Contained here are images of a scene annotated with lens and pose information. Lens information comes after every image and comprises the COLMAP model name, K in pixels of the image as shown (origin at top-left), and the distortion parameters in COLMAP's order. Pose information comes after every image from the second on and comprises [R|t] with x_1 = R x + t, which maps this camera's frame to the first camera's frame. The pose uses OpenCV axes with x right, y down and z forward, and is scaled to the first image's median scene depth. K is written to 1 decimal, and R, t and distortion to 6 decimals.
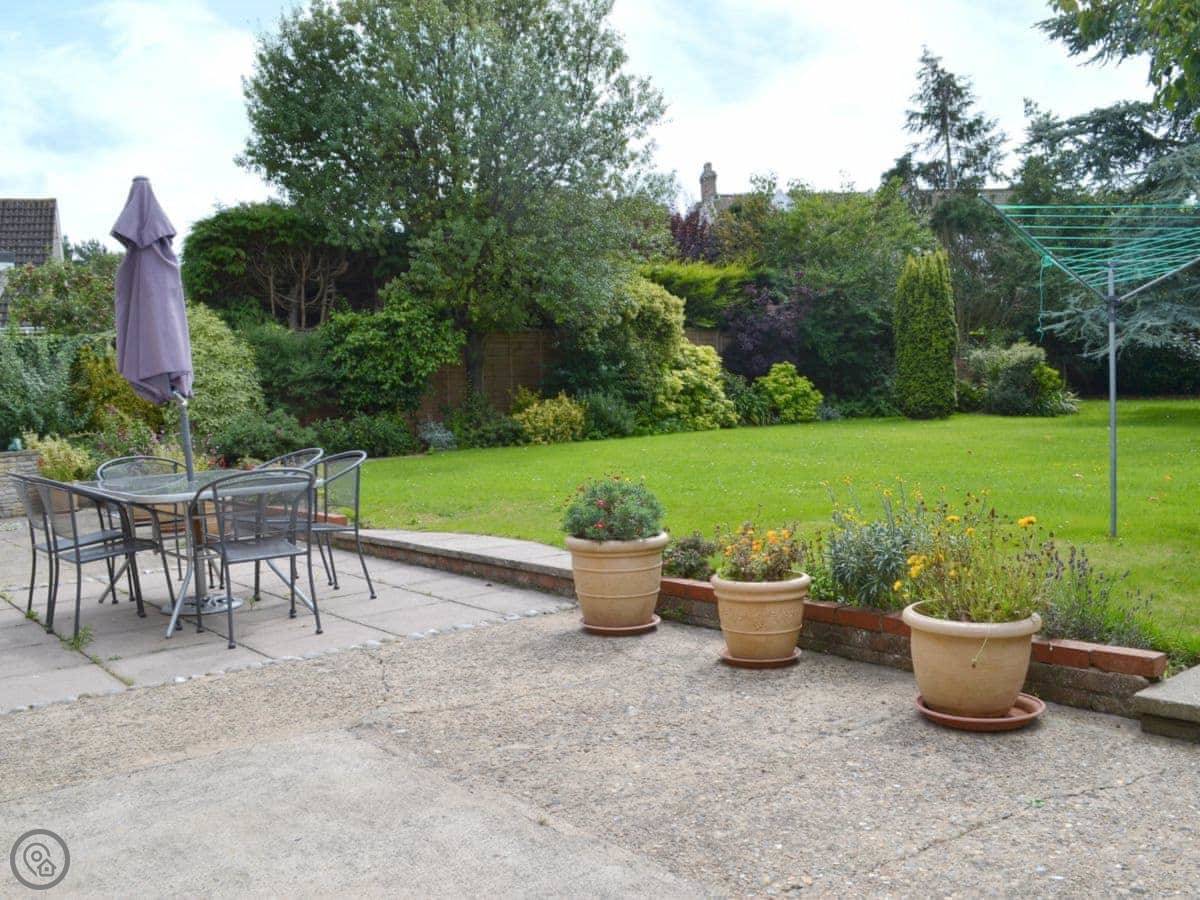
lens RADIAL K [[1100.7, 0, 600.0], [0, 1100.7, 450.0], [0, 0, 1]] dist [-0.071830, 0.007466]
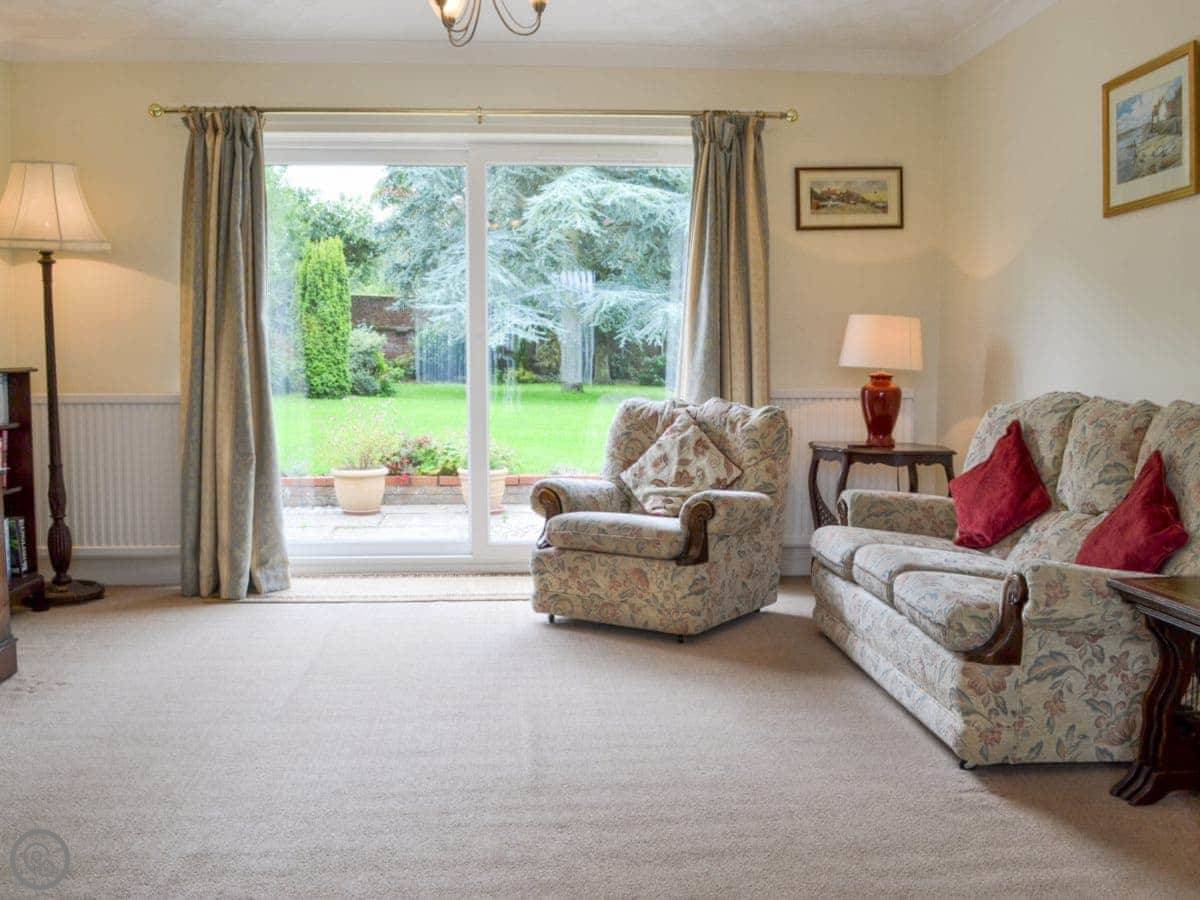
lens RADIAL K [[1100.7, 0, 600.0], [0, 1100.7, 450.0], [0, 0, 1]] dist [-0.071830, 0.007466]
pose [[0.565512, -0.034202, 0.824031, -0.318853], [0.022590, 0.999407, 0.025978, -0.000311], [-0.824431, 0.003924, 0.565949, 0.143205]]
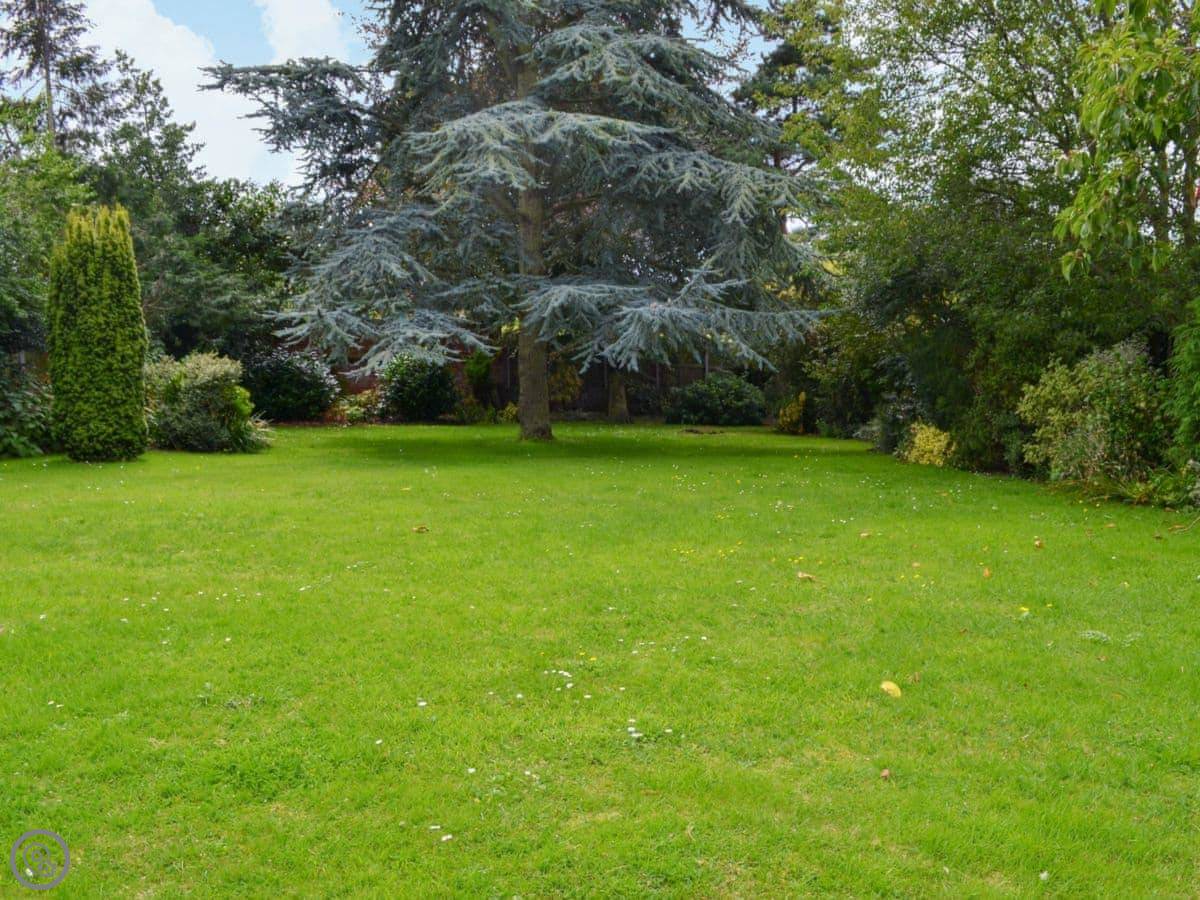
lens RADIAL K [[1134.8, 0, 600.0], [0, 1134.8, 450.0], [0, 0, 1]] dist [-0.077272, 0.001942]
pose [[0.620668, -0.017231, 0.783884, -0.035053], [0.036144, 0.999324, -0.006651, -0.014656], [-0.783240, 0.032461, 0.620872, 0.258837]]
